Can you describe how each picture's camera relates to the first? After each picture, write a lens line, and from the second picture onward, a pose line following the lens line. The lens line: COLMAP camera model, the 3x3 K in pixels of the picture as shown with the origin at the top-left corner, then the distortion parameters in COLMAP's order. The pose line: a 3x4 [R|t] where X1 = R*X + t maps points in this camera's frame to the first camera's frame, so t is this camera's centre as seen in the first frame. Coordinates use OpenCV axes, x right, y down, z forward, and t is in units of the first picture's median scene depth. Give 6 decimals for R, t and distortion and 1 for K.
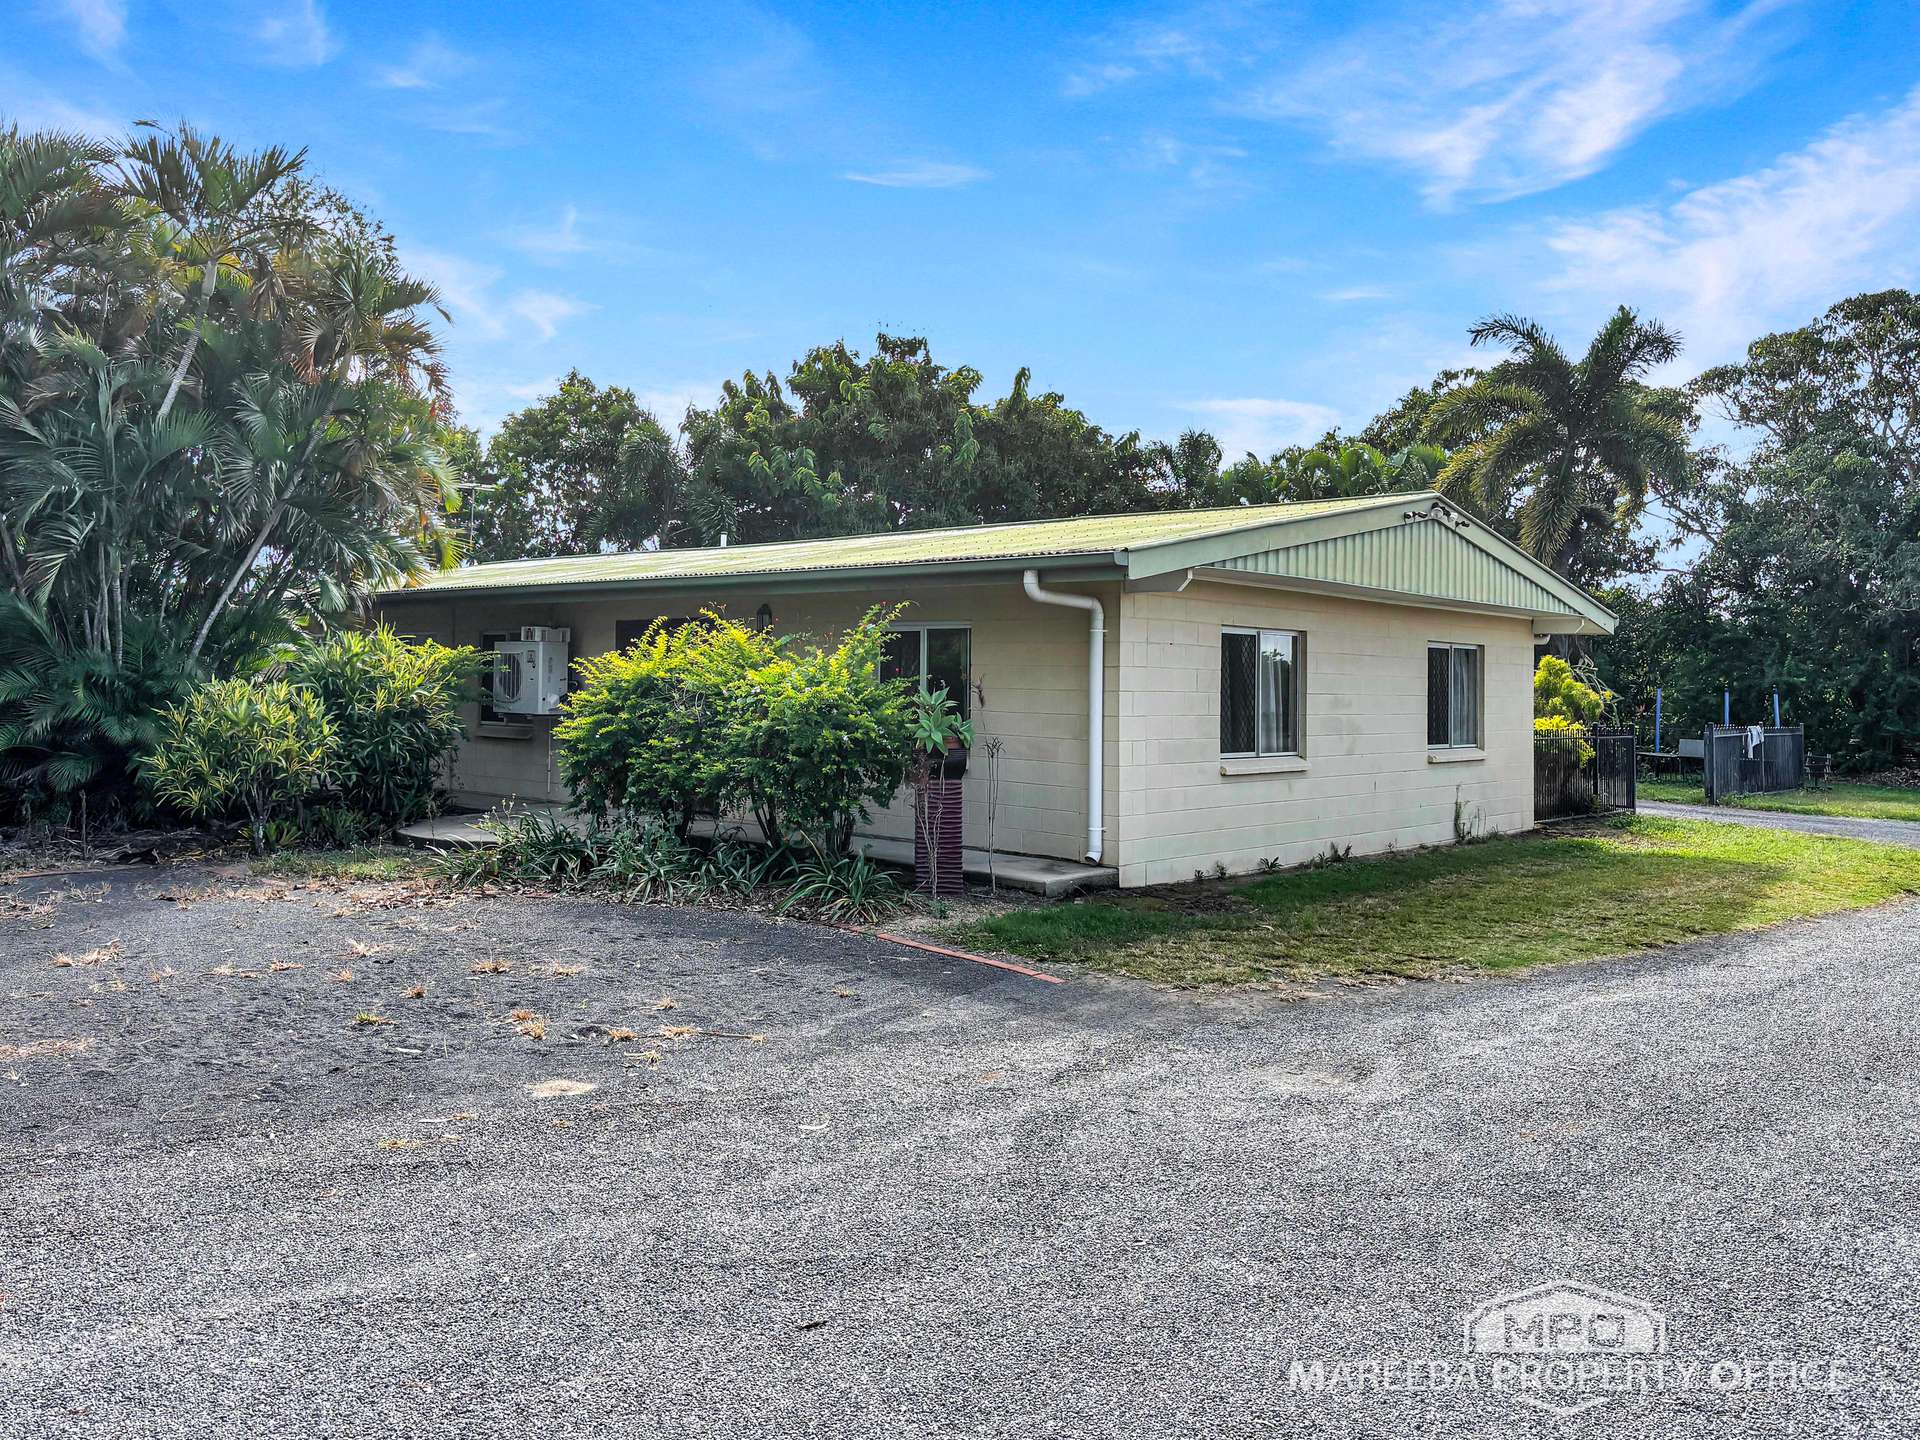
lens RADIAL K [[1474.1, 0, 961.7], [0, 1474.1, 722.3], [0, 0, 1]] dist [-0.008420, -0.001649]
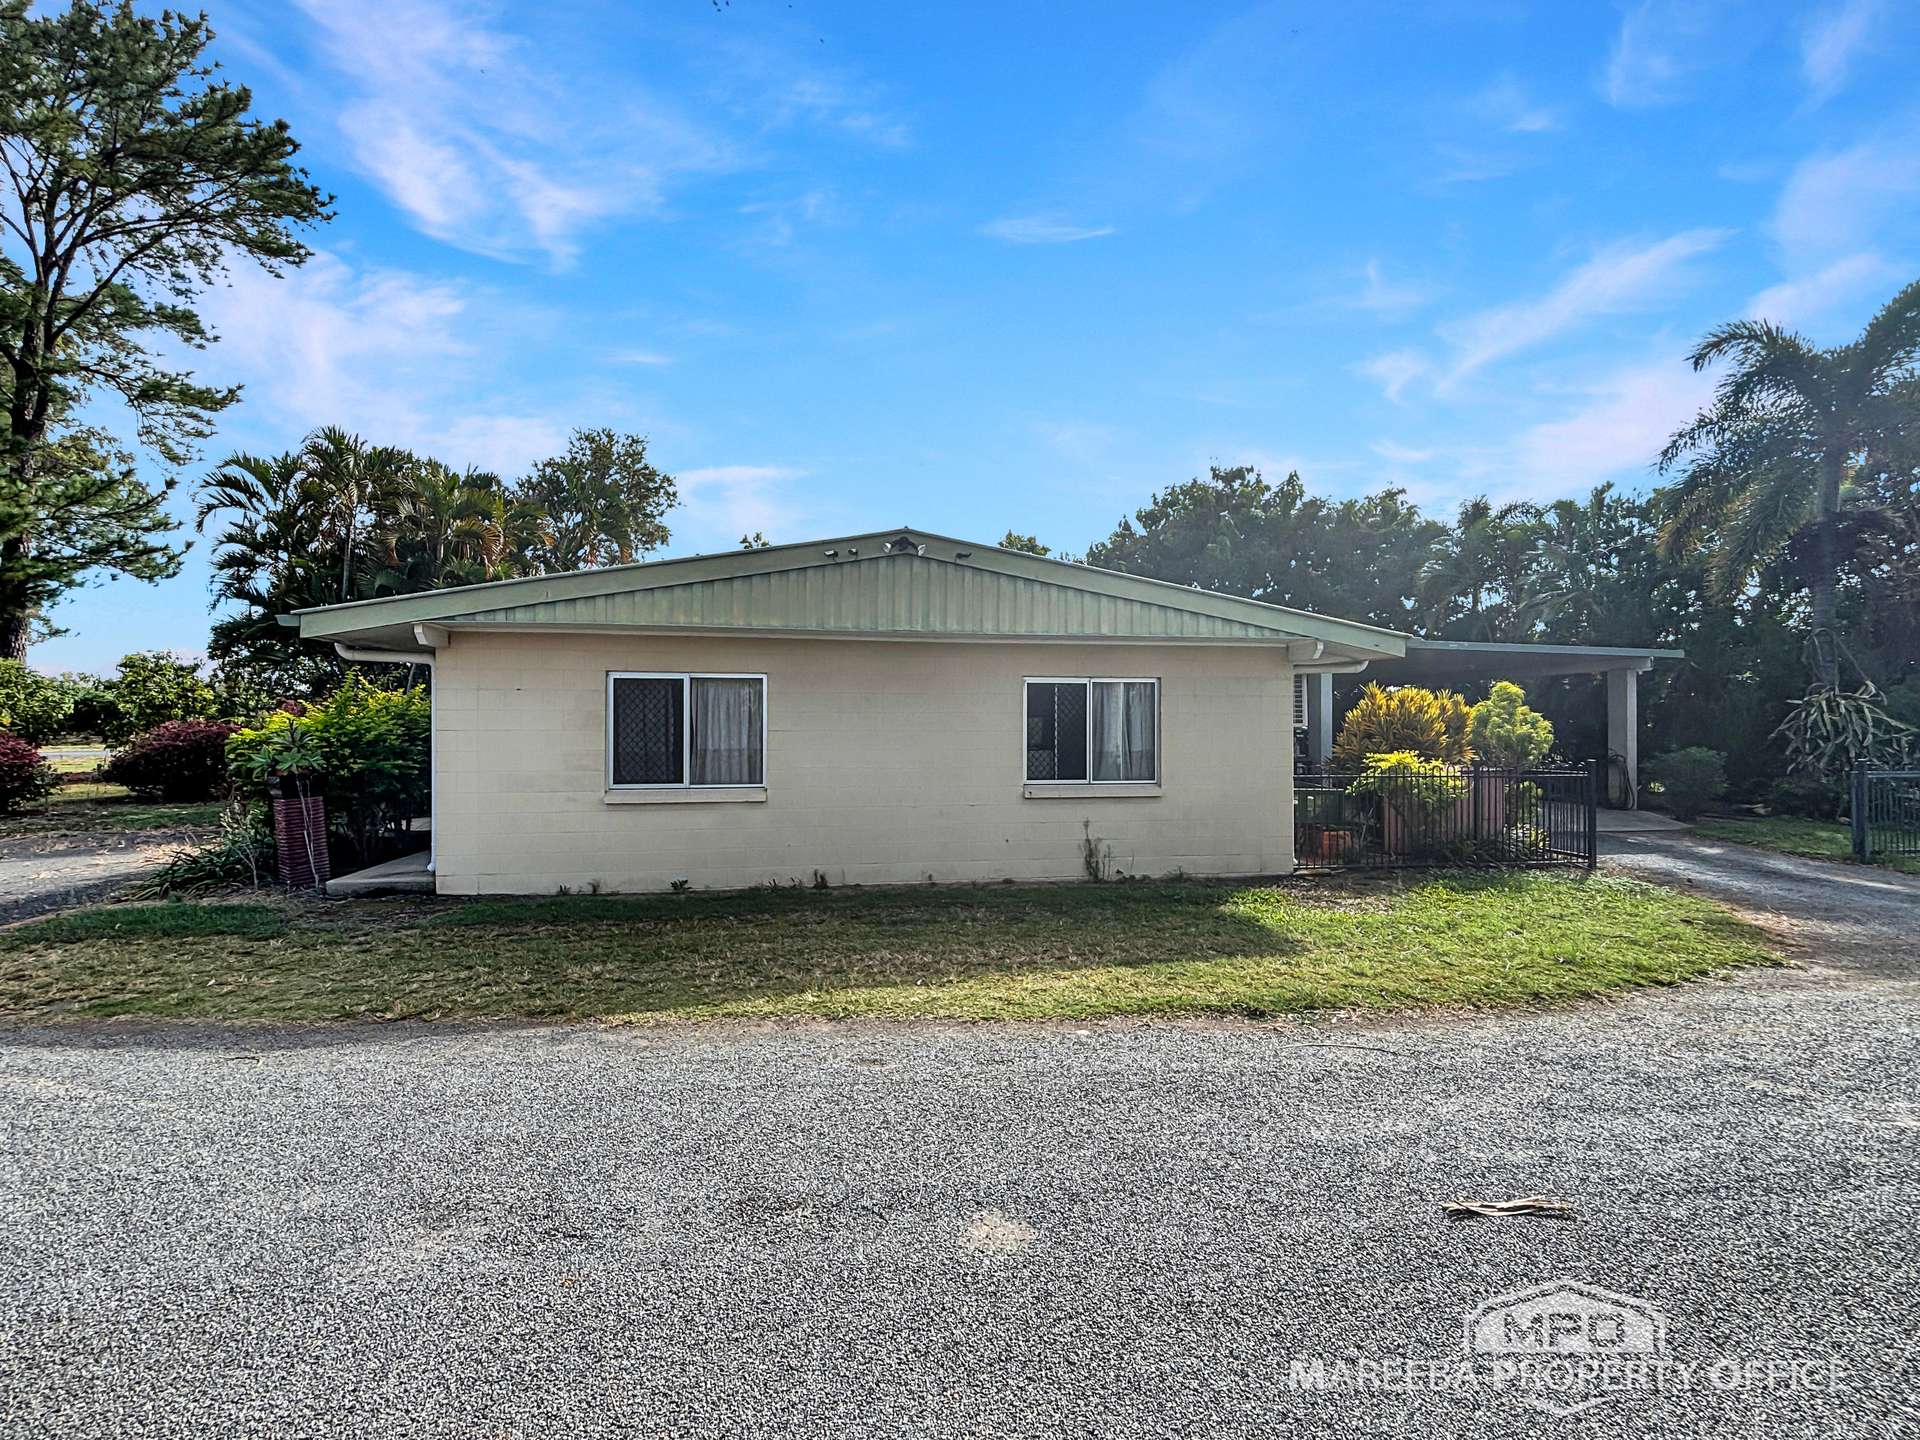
lens RADIAL K [[855.7, 0, 959.9], [0, 855.7, 717.2], [0, 0, 1]] dist [-0.004227, -0.001591]
pose [[0.796666, -0.007229, -0.604376, 0.628070], [-0.005828, 0.999790, -0.019640, -0.014435], [0.604391, 0.019169, 0.796457, 0.508665]]
